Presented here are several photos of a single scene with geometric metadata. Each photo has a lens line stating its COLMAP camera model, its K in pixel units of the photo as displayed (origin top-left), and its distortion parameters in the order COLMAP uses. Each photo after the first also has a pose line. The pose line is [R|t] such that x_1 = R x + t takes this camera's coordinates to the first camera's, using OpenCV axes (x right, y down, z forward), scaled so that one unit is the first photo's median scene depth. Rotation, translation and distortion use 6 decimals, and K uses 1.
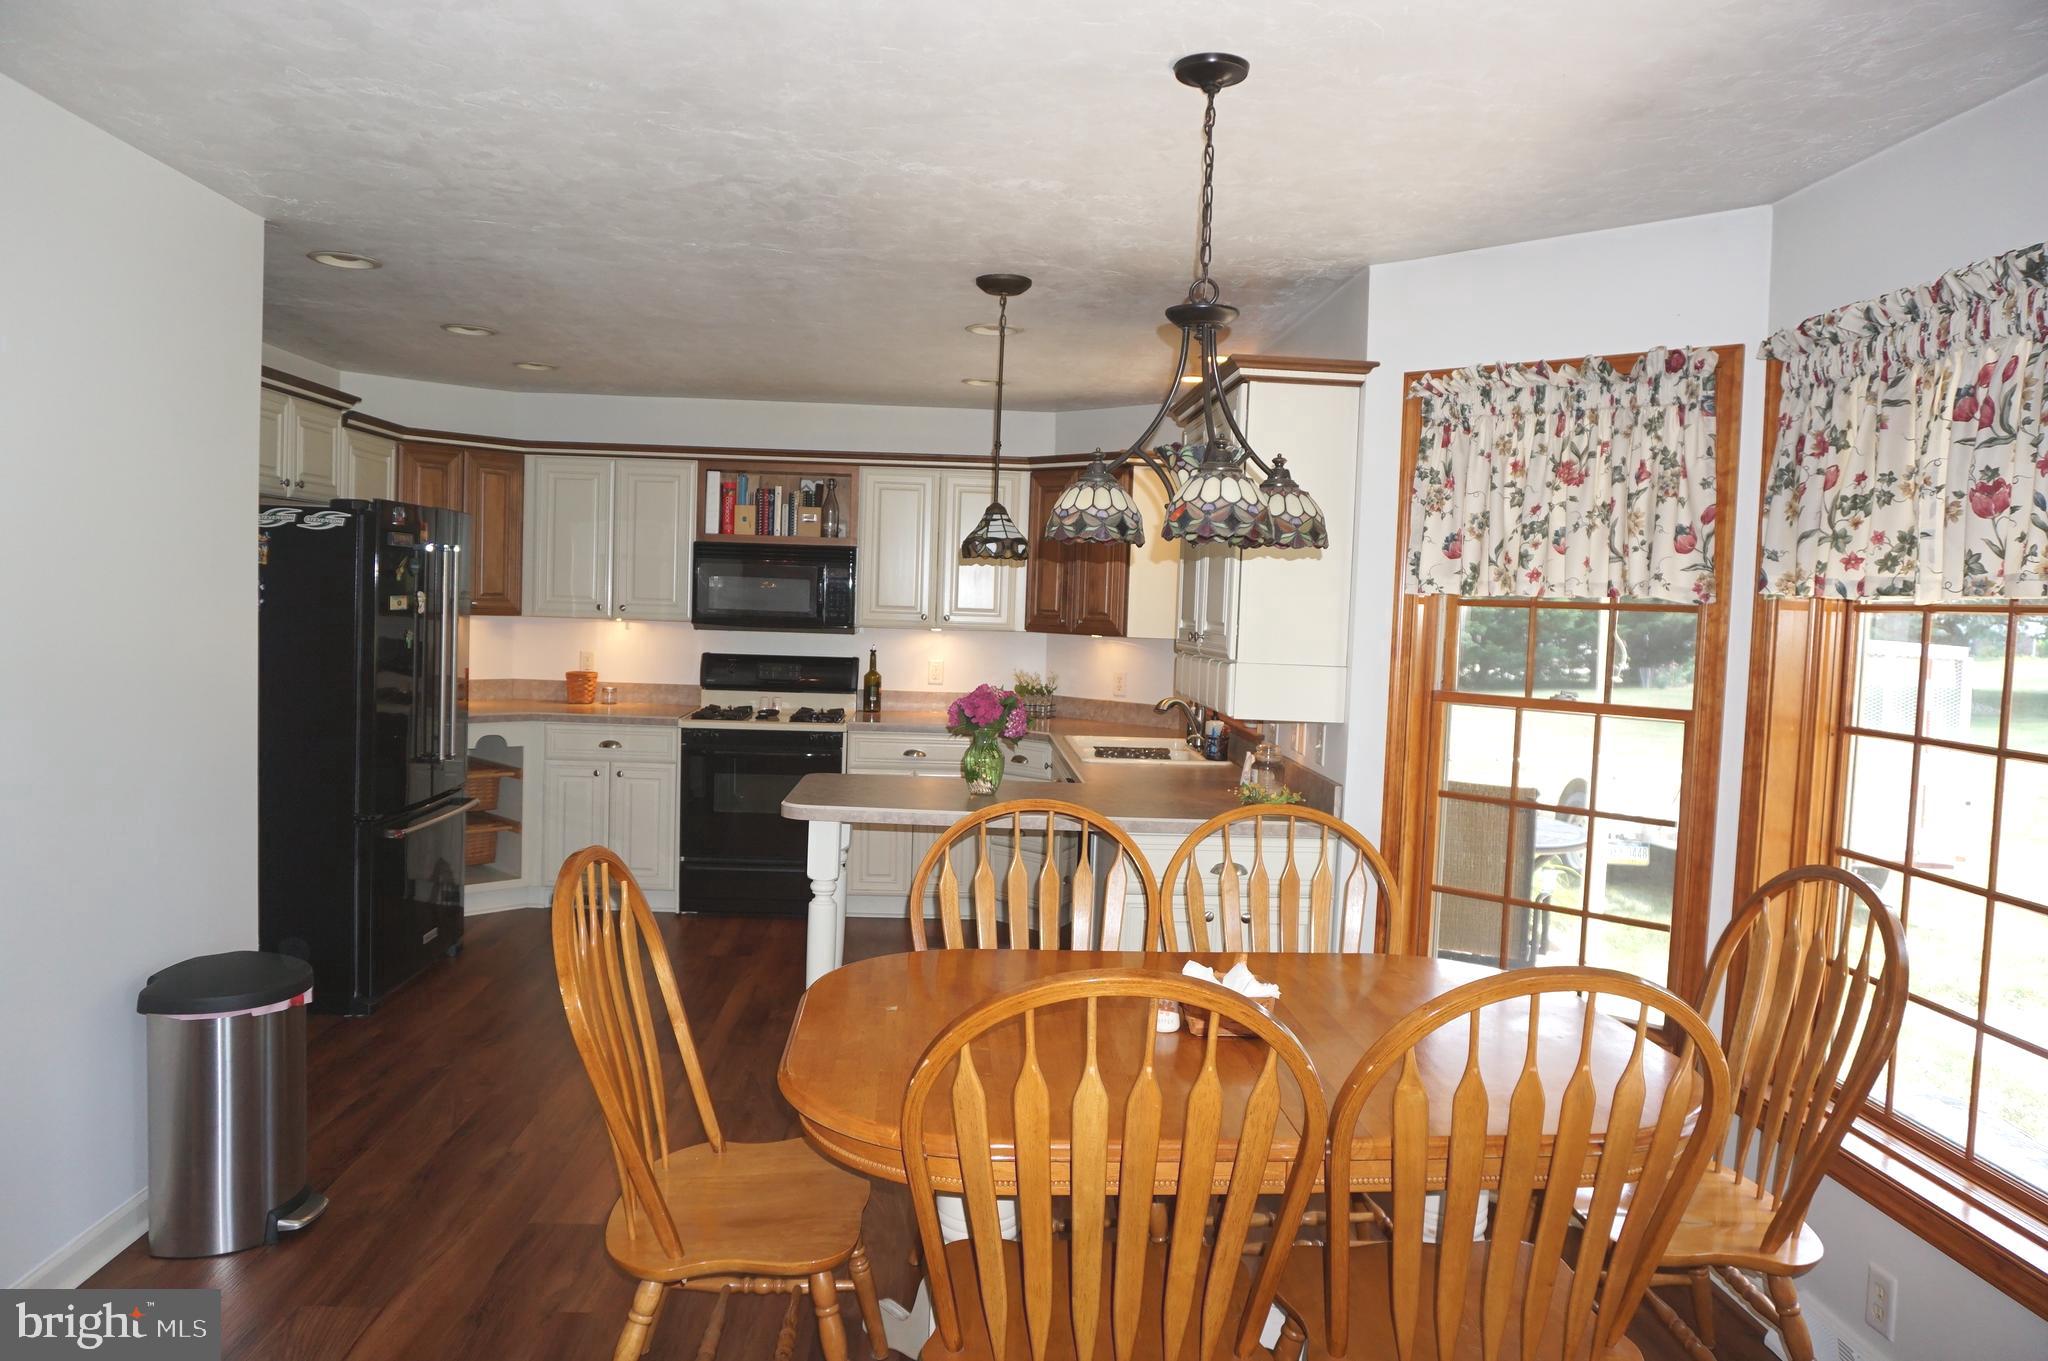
lens RADIAL K [[1367.0, 0, 974.5], [0, 1367.0, 678.6], [0, 0, 1]] dist [-0.042408, 0.020334]
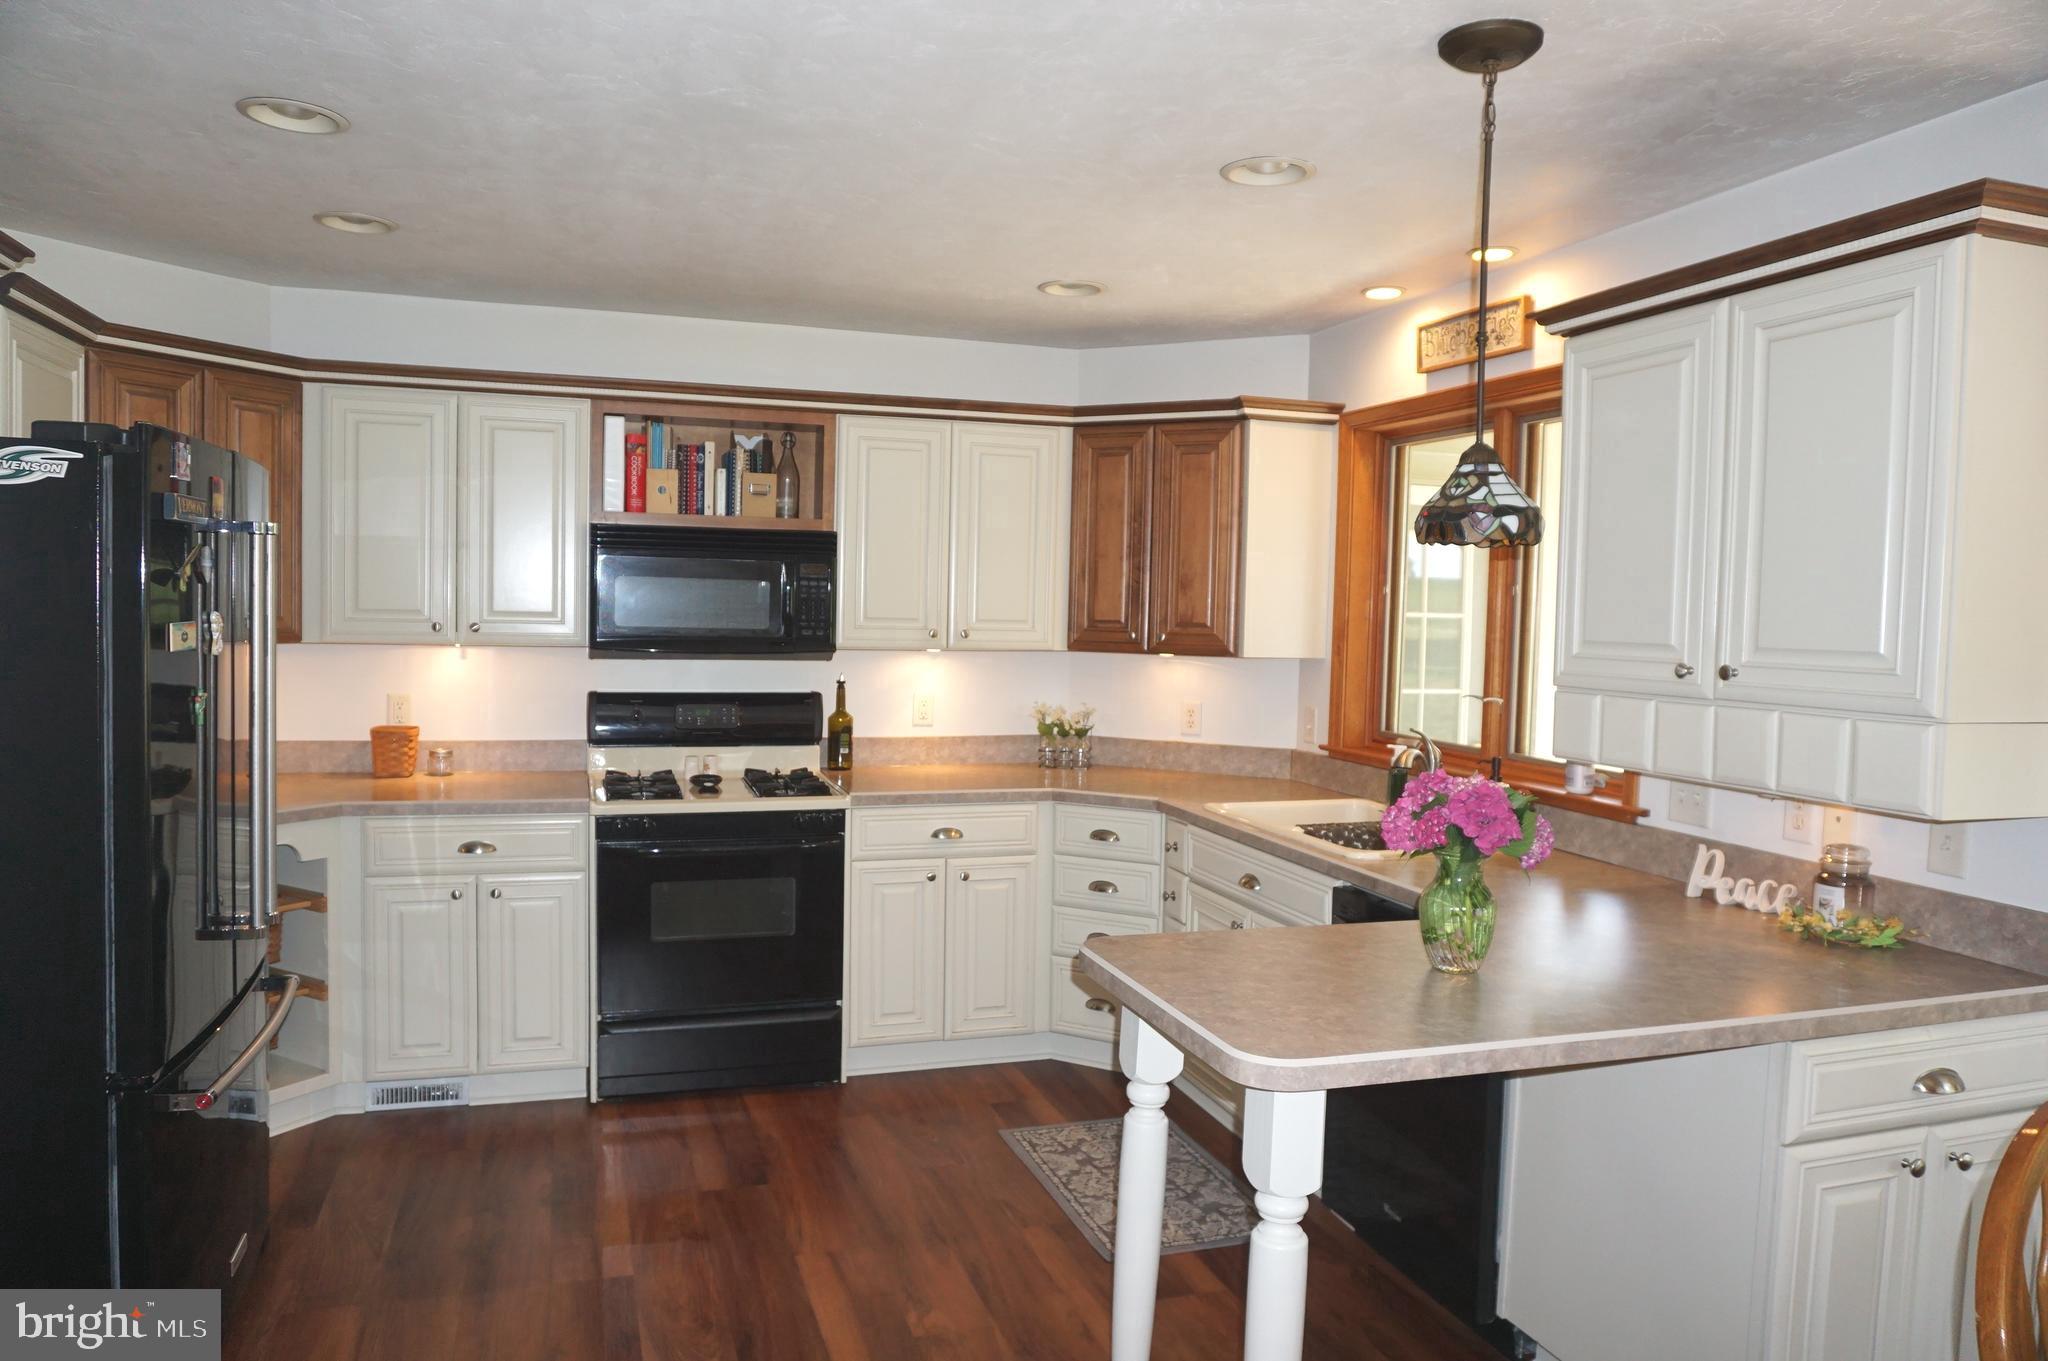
lens RADIAL K [[1367.0, 0, 981.7], [0, 1367.0, 679.5], [0, 0, 1]] dist [-0.042408, 0.020334]
pose [[0.961779, -0.027421, 0.272451, -0.203256], [0.026166, 0.999624, 0.008238, -0.026415], [-0.272575, -0.000794, 0.962134, 0.322339]]
